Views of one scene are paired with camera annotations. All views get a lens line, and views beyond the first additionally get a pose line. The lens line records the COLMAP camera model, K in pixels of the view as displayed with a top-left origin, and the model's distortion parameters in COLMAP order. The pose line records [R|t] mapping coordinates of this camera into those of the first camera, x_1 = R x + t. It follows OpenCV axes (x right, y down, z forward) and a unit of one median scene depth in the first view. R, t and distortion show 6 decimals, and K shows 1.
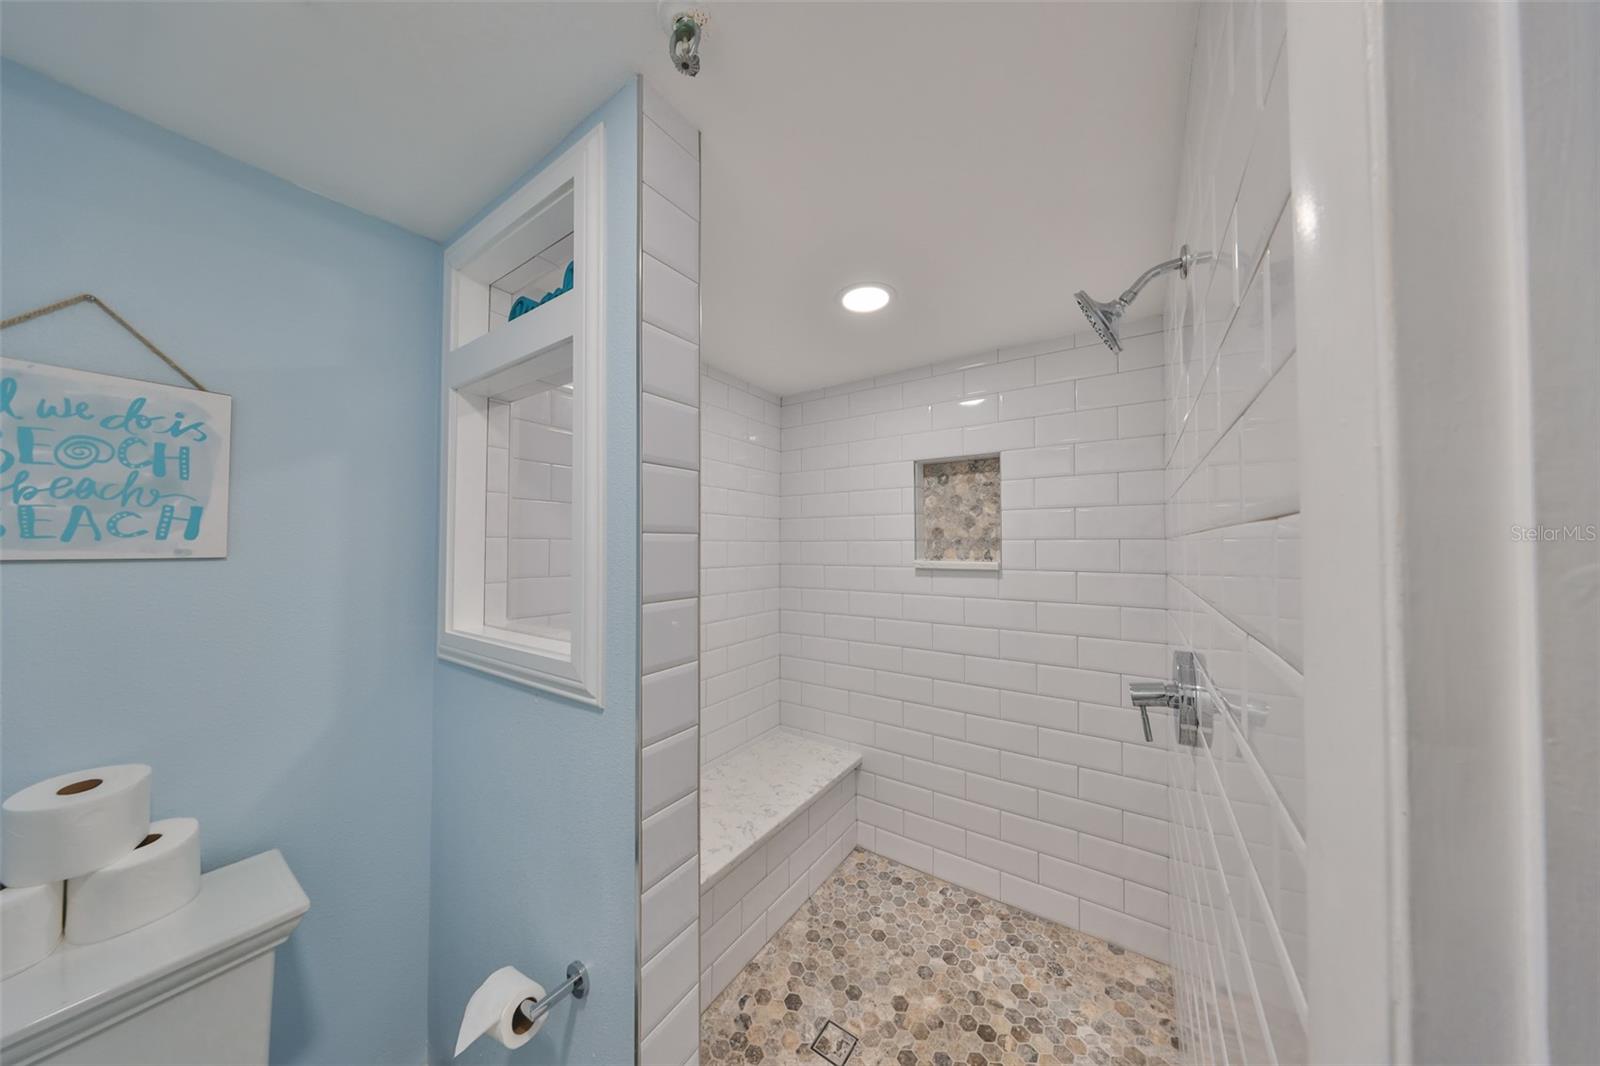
lens RADIAL K [[489.4, 0, 801.3], [0, 489.4, 536.3], [0, 0, 1]] dist [-0.000231, -0.000011]
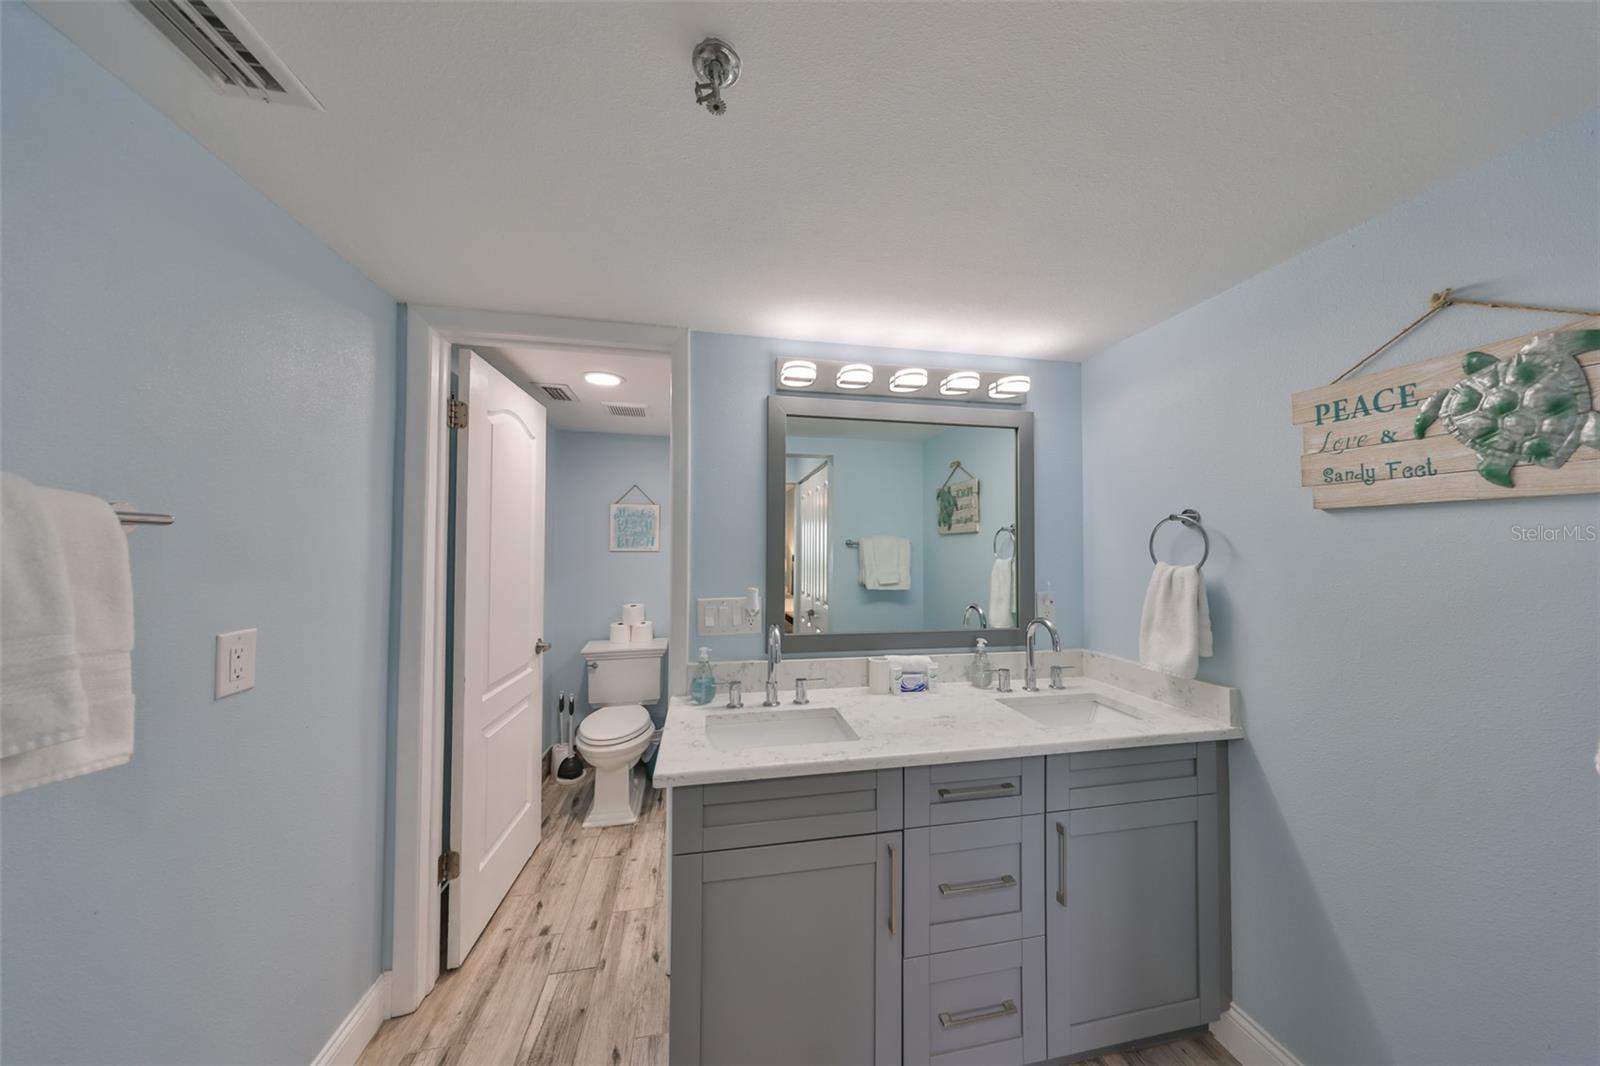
lens RADIAL K [[489.4, 0, 801.3], [0, 489.4, 536.3], [0, 0, 1]] dist [-0.000231, -0.000011]
pose [[0.703136, -0.014001, -0.710918, 2.244439], [0.014046, 0.999885, -0.005799, -0.030530], [0.710917, -0.005908, 0.703251, -0.815337]]
